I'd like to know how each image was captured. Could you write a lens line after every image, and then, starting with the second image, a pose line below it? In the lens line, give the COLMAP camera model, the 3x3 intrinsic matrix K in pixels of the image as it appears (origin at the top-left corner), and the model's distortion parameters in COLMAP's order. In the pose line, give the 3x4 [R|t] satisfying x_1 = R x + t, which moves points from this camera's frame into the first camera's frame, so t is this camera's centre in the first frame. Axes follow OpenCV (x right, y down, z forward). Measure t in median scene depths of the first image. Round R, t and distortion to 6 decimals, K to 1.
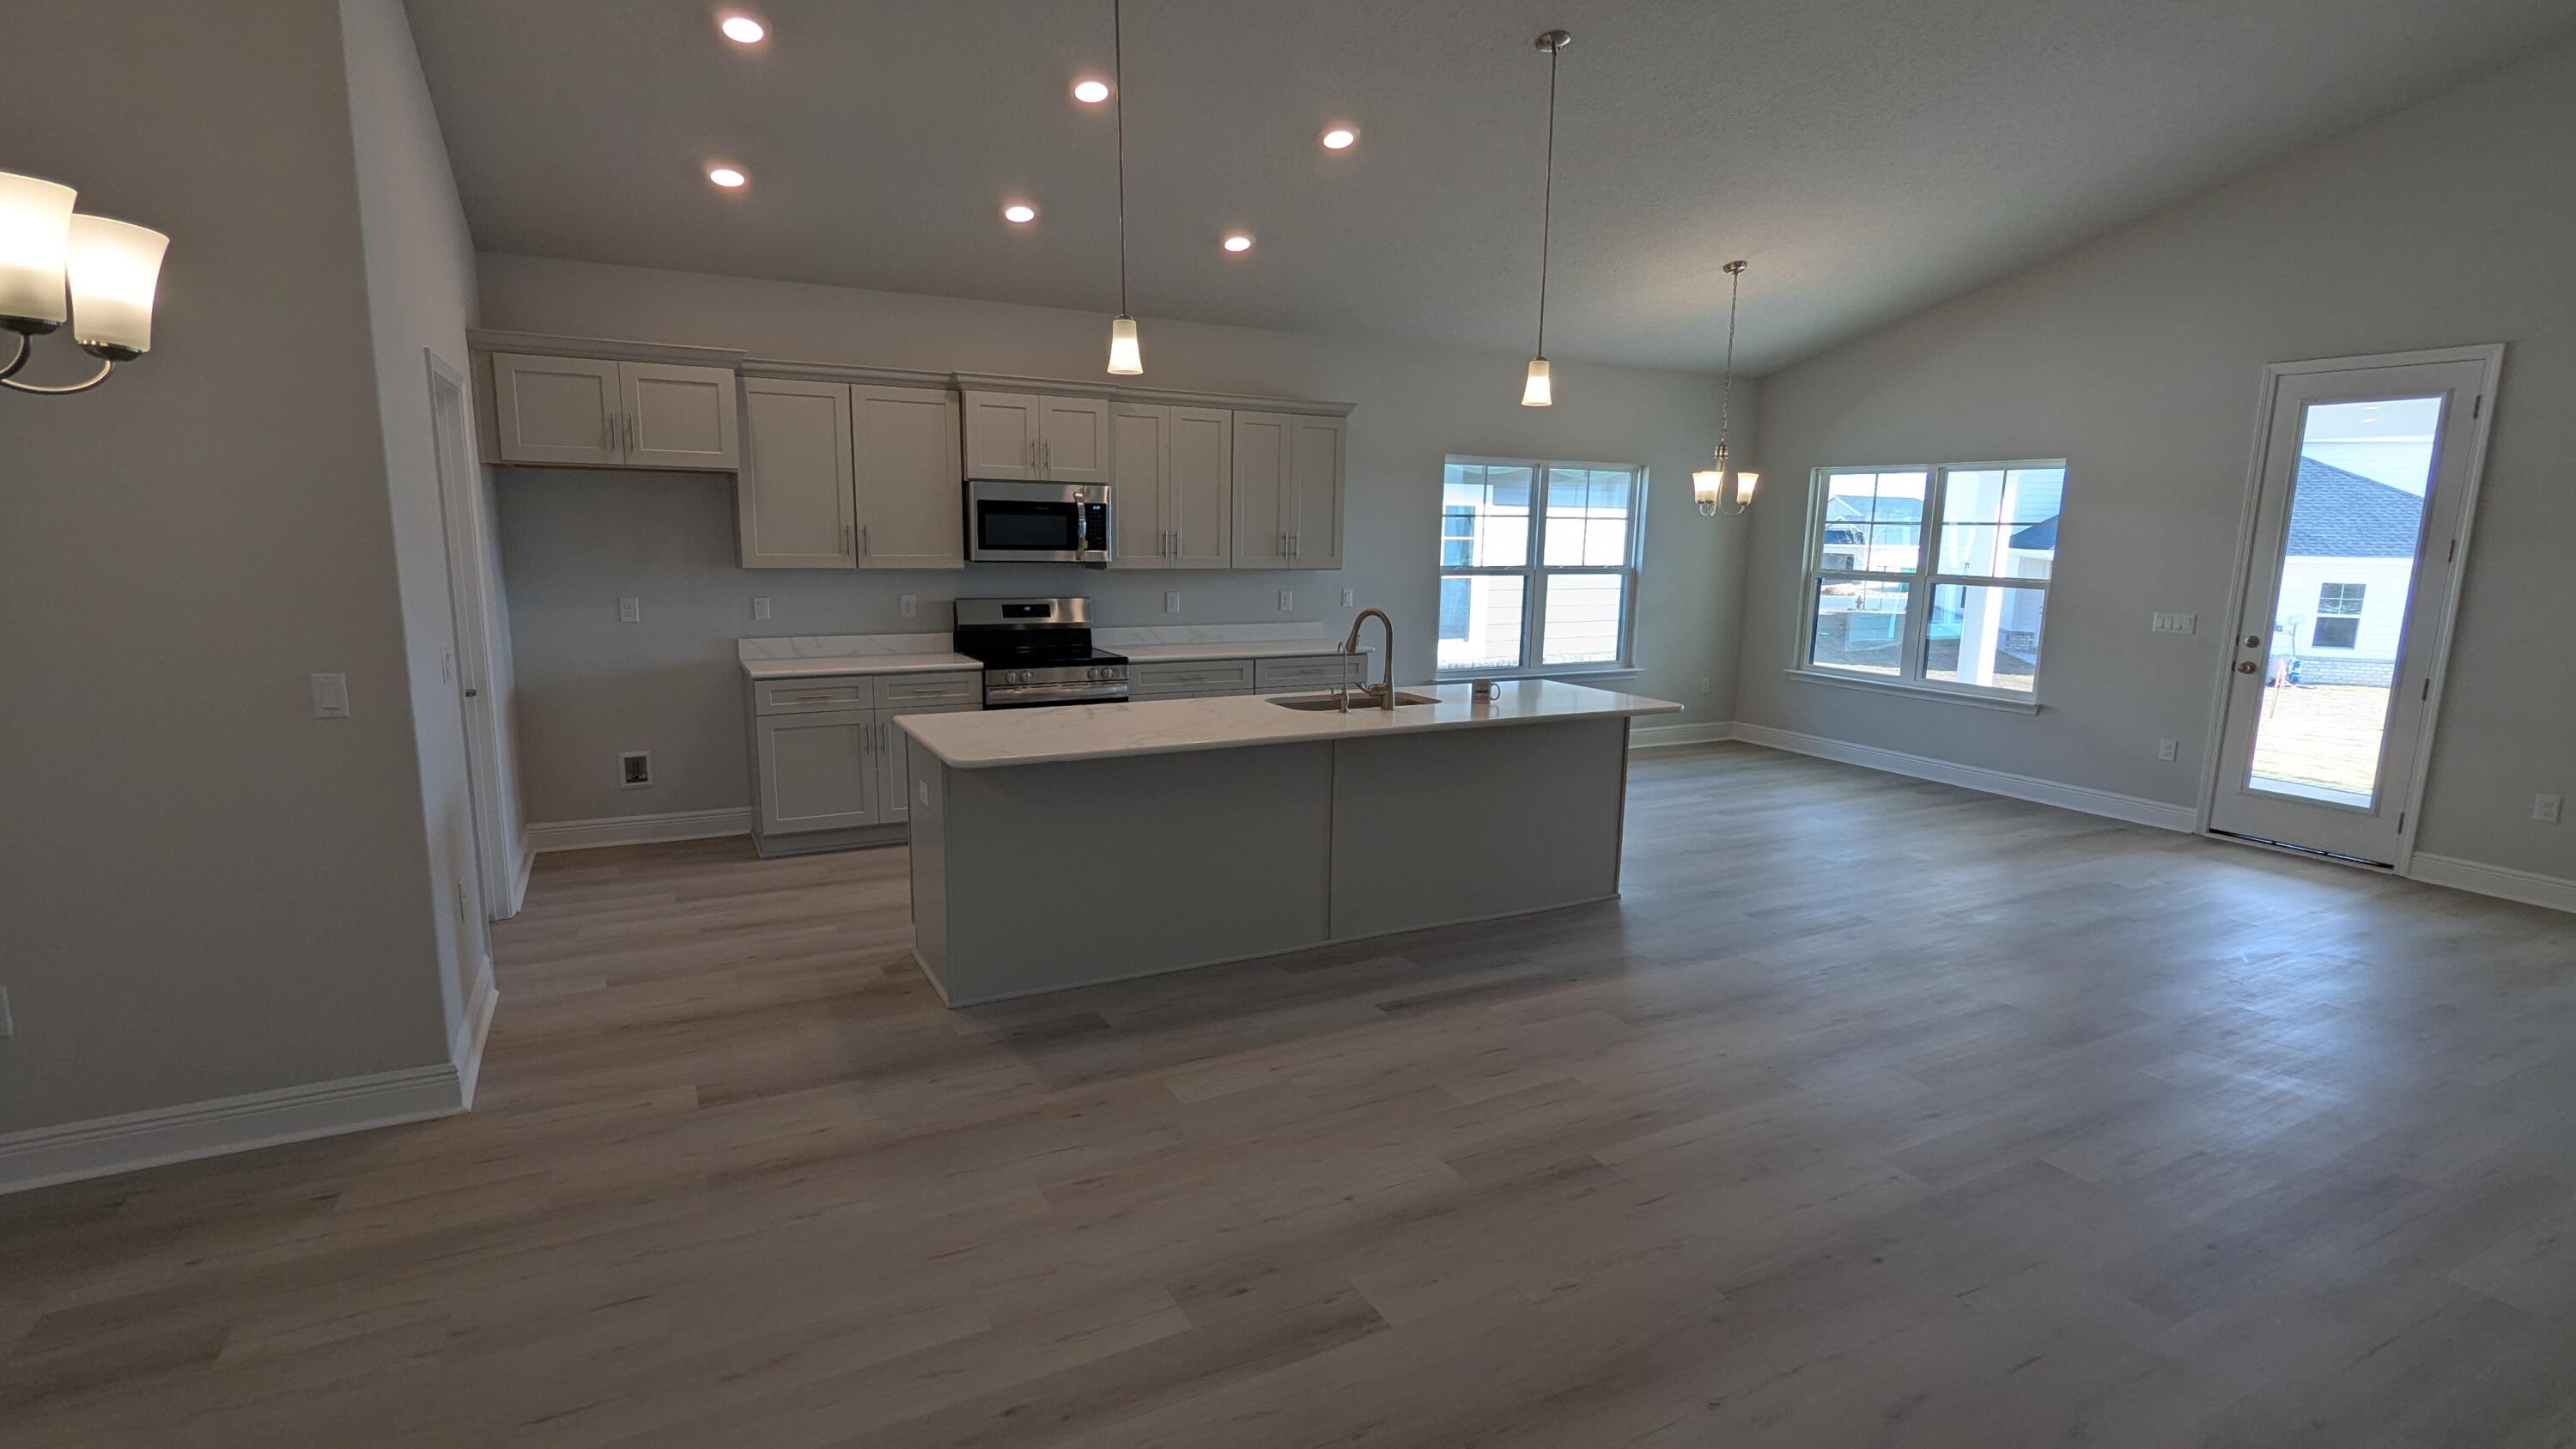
lens RADIAL K [[1219.7, 0, 1280.9], [0, 1219.7, 735.5], [0, 0, 1]] dist [0.004351, -0.000048]
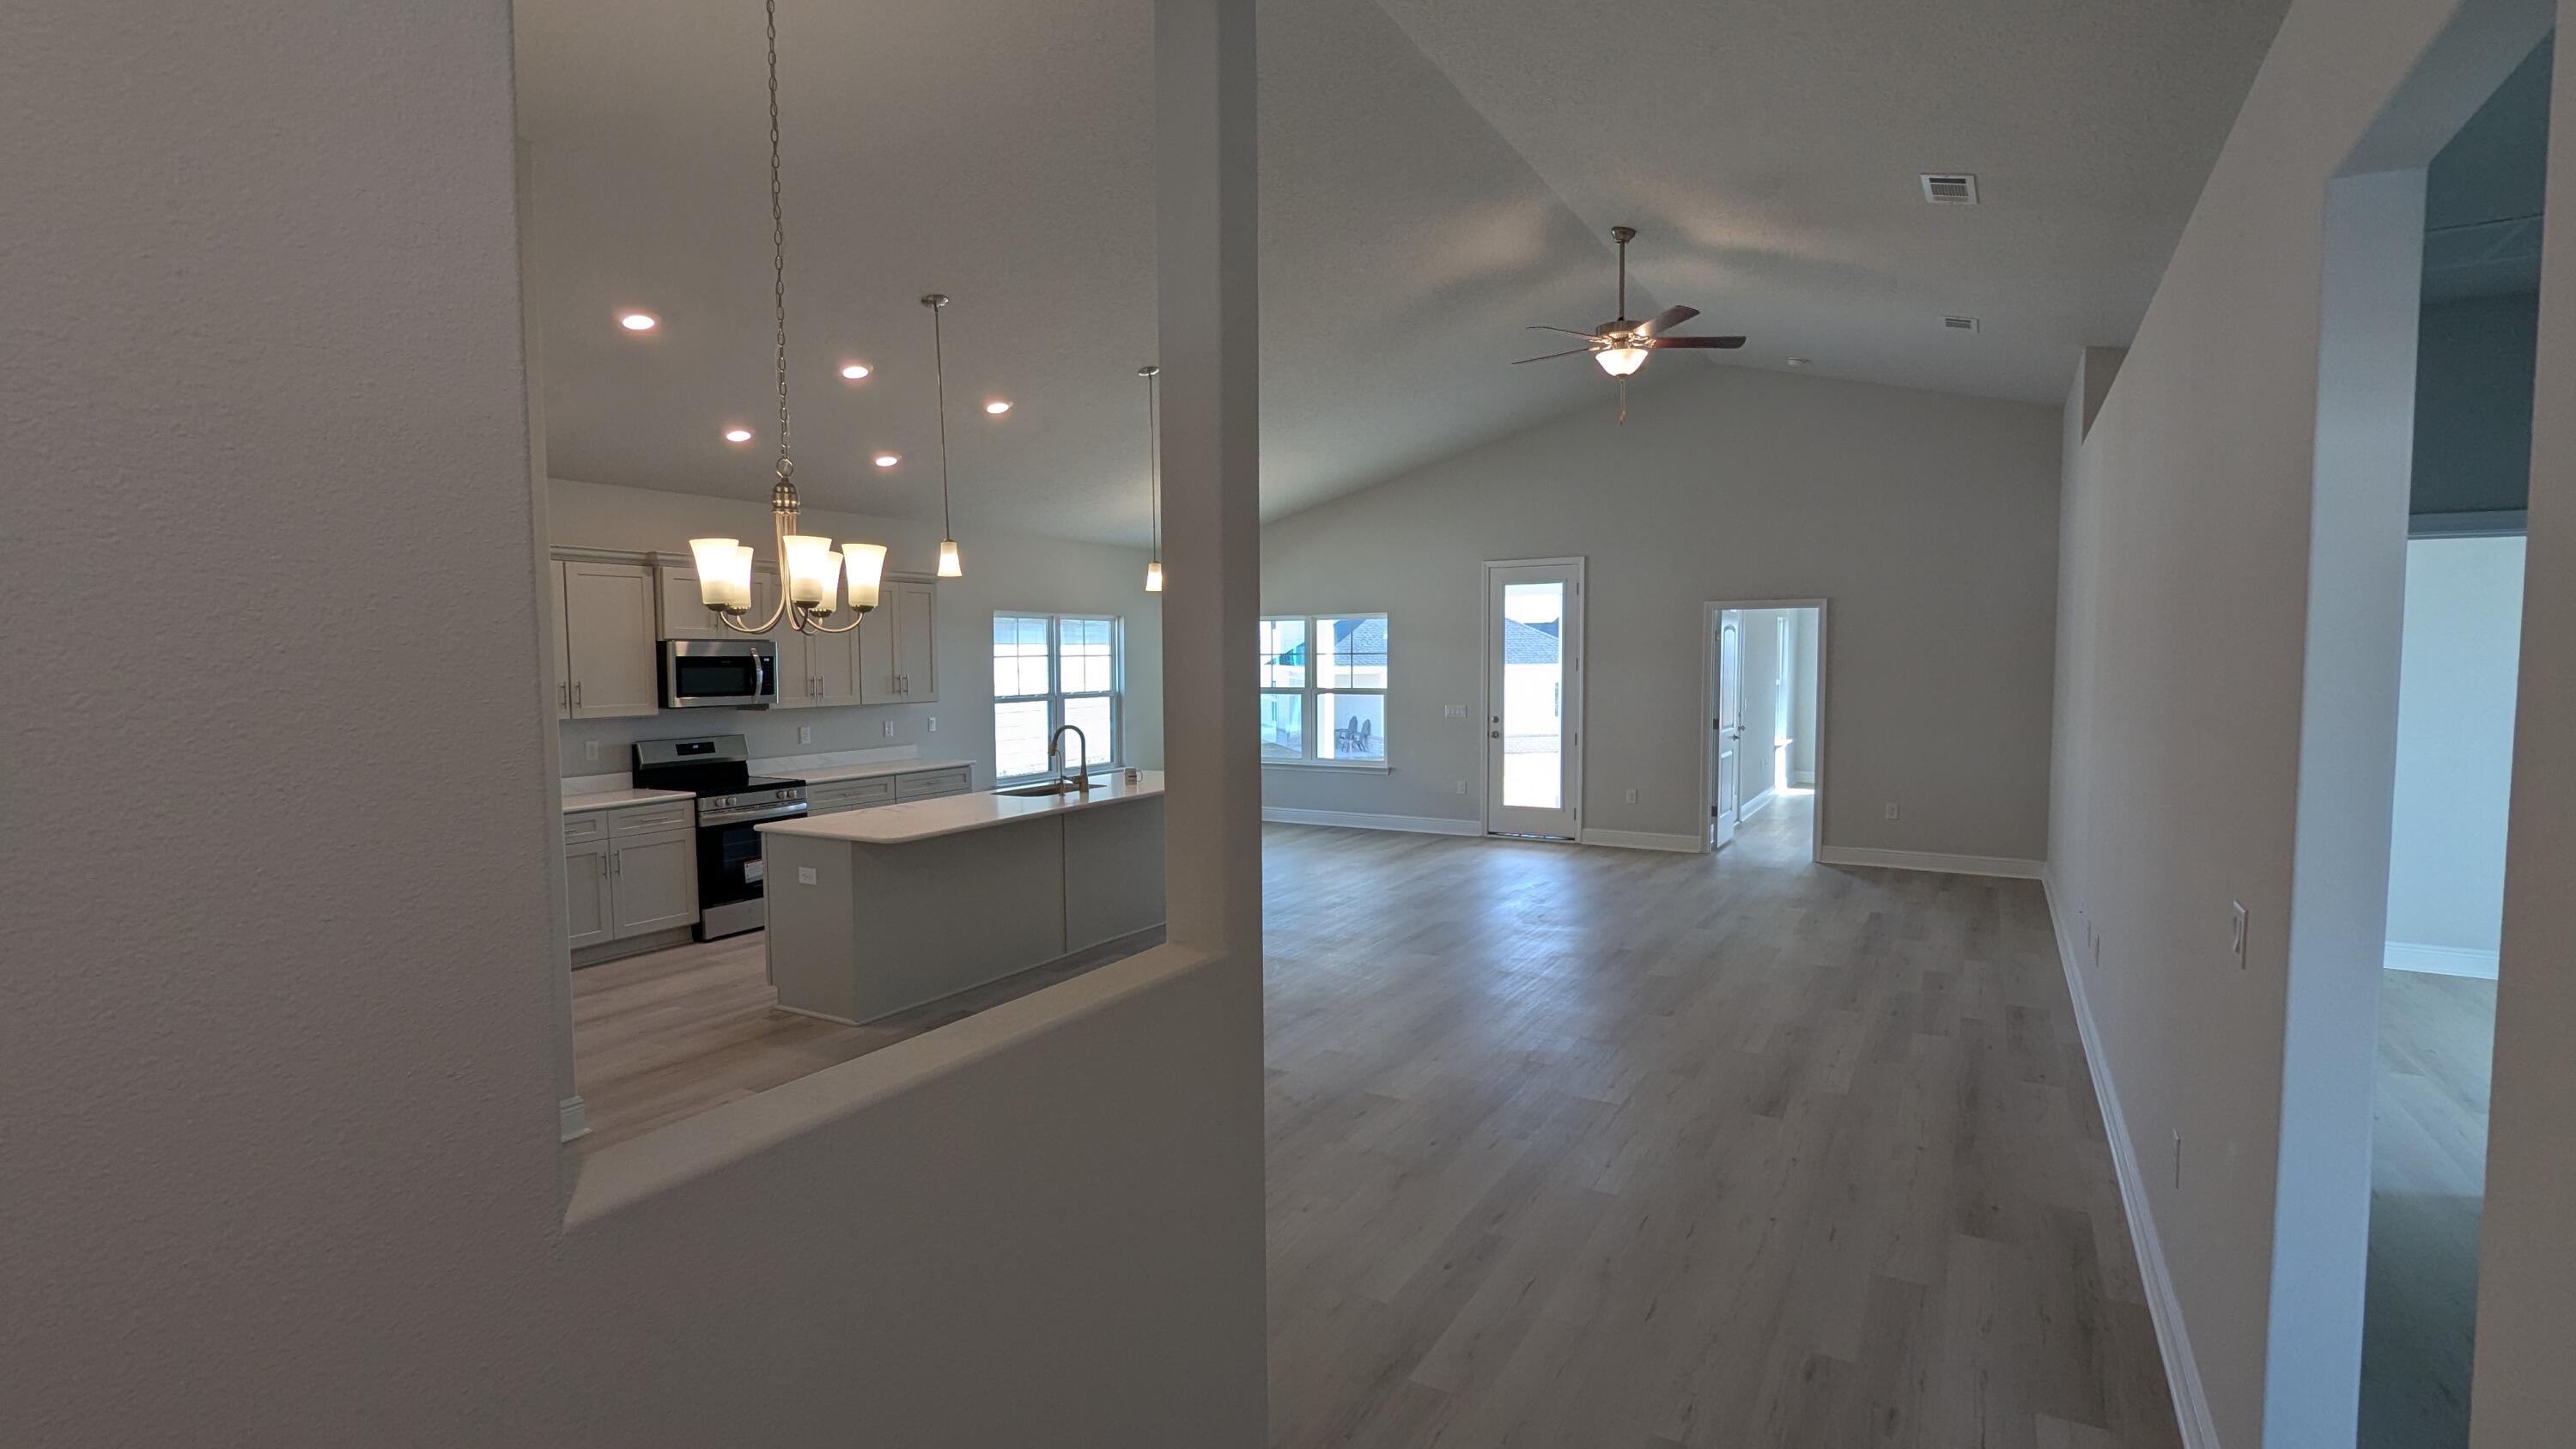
lens RADIAL K [[1219.7, 0, 1280.9], [0, 1219.7, 735.5], [0, 0, 1]] dist [0.004351, -0.000048]
pose [[0.847277, -0.059779, 0.527777, -0.364658], [0.113587, 0.991052, -0.070098, 0.031513], [-0.518864, 0.119341, 0.846486, -0.287662]]
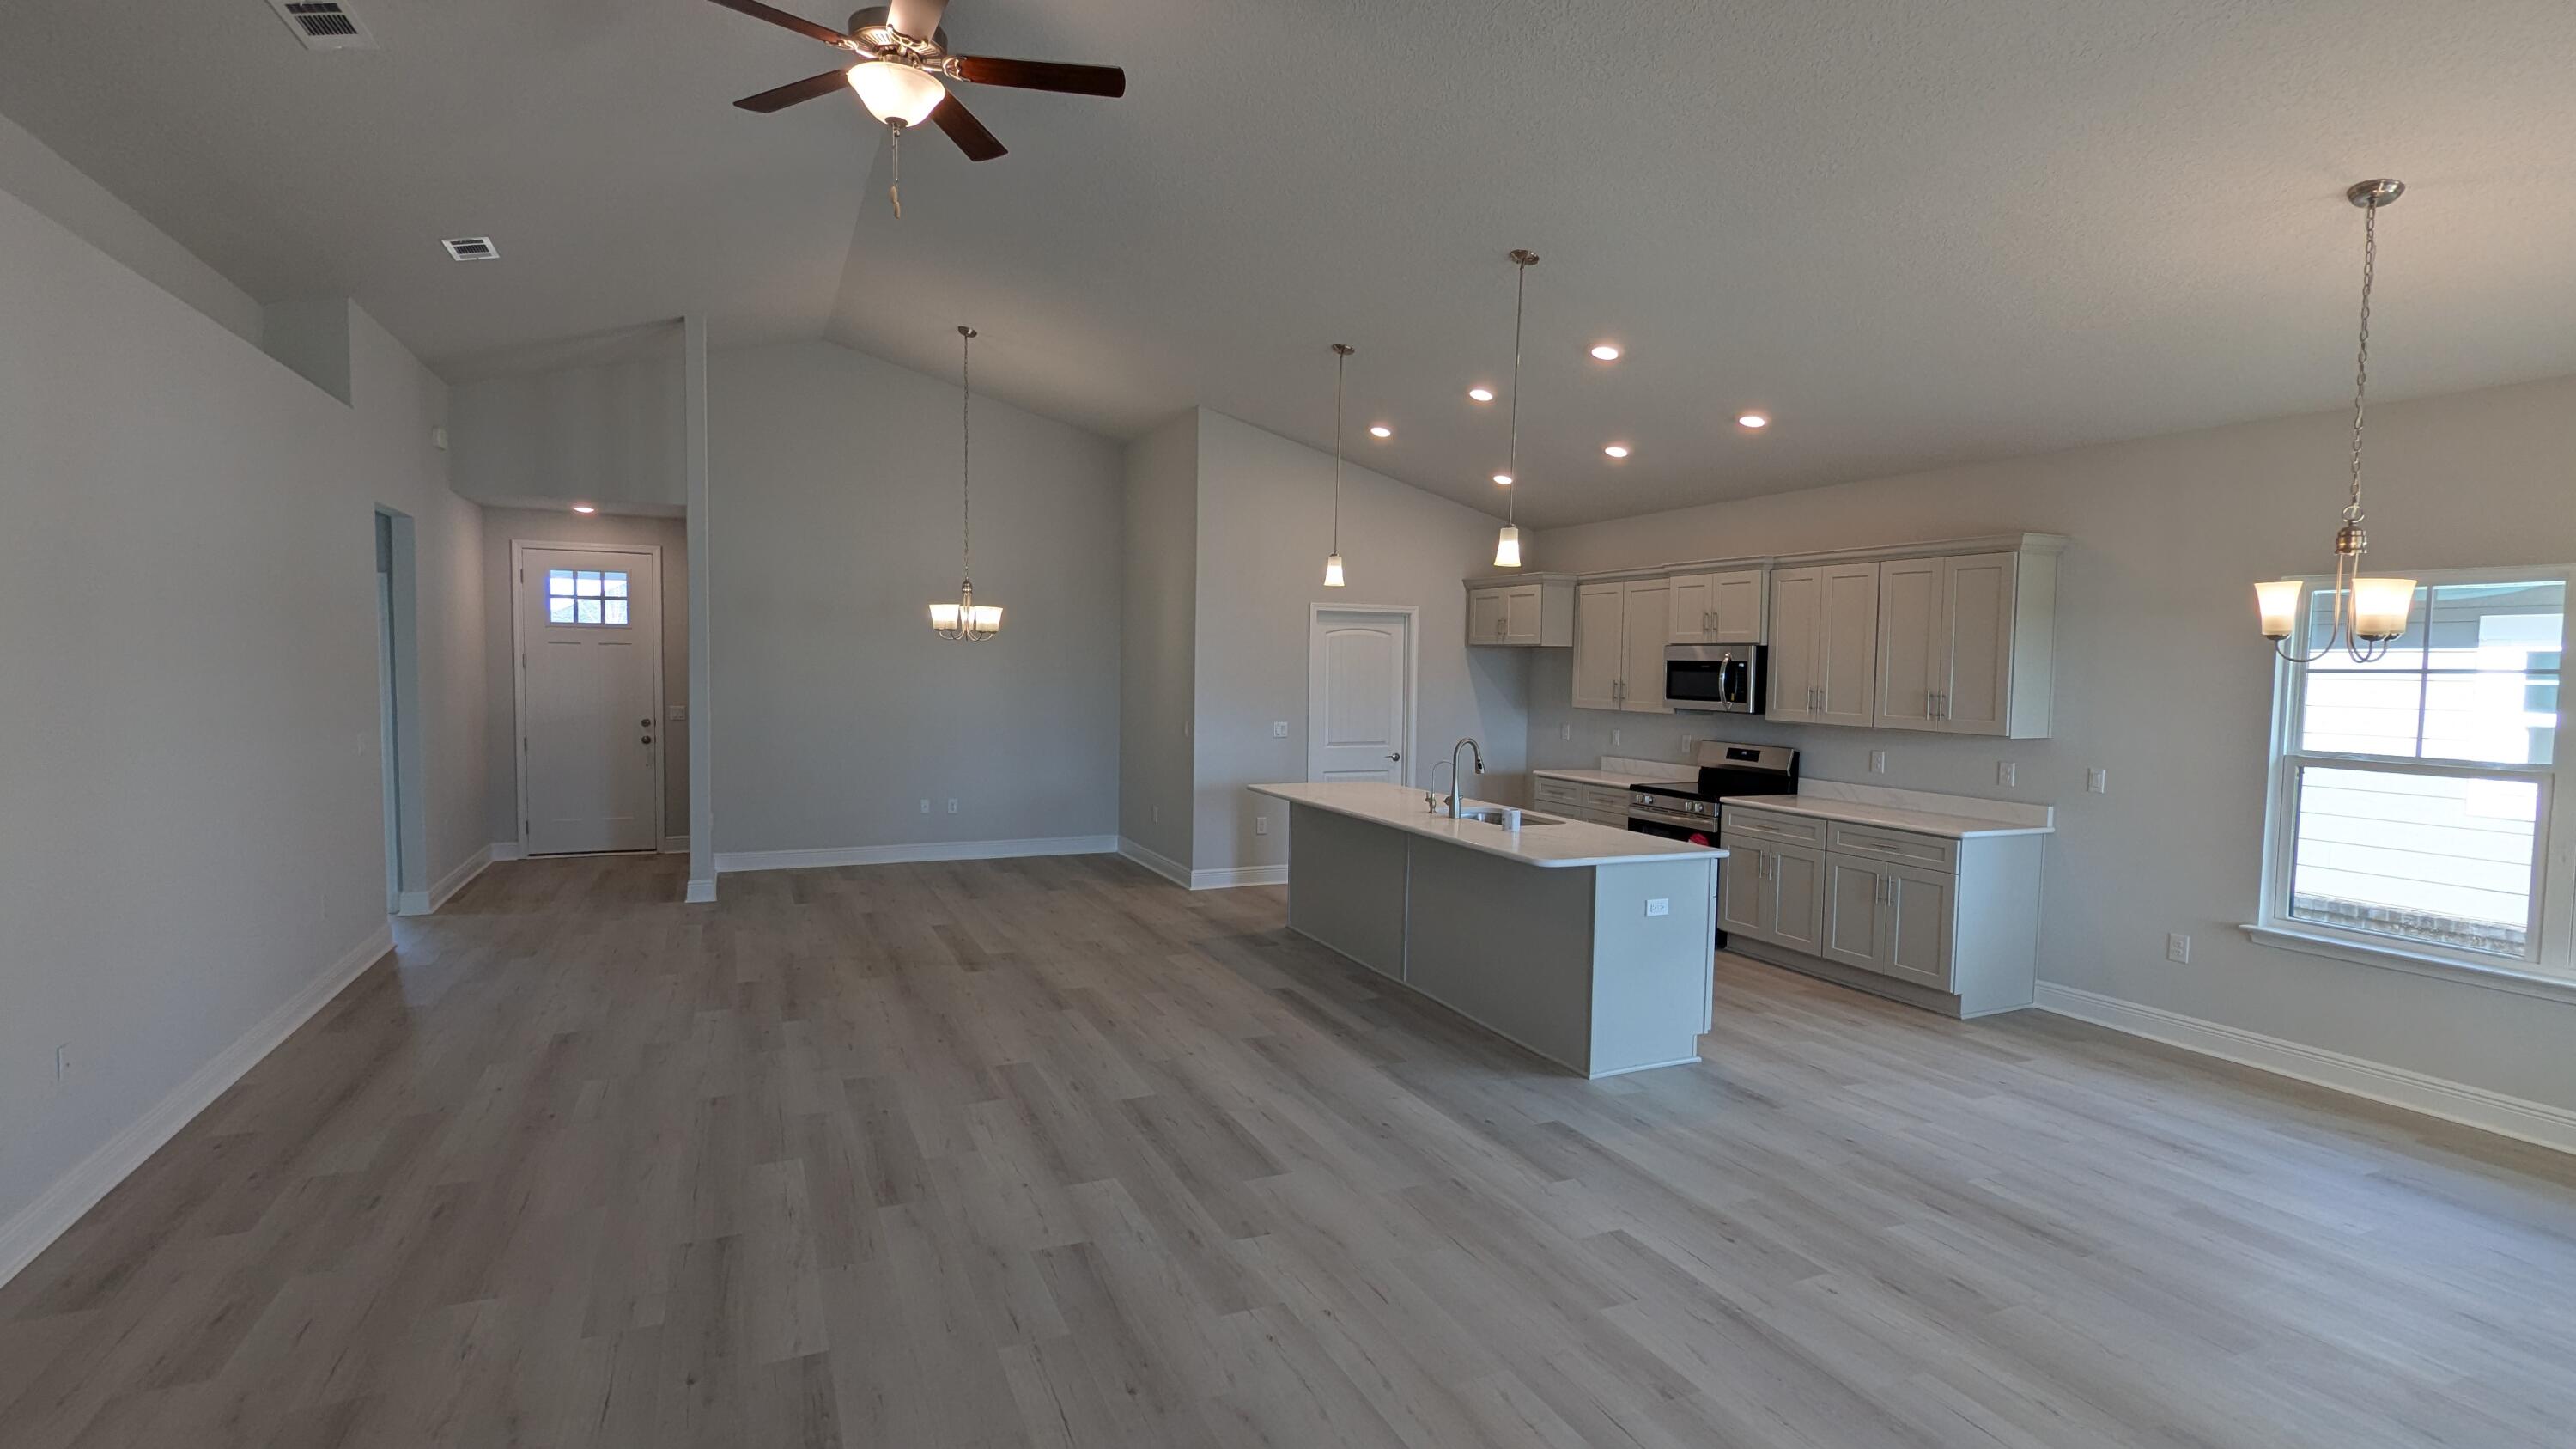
lens RADIAL K [[1219.7, 0, 1280.9], [0, 1219.7, 735.5], [0, 0, 1]] dist [0.004351, -0.000048]
pose [[-0.069725, 0.039446, -0.996786, 1.007727], [-0.190013, 0.980399, 0.052089, -0.101461], [0.979303, 0.193034, -0.060863, 0.668520]]
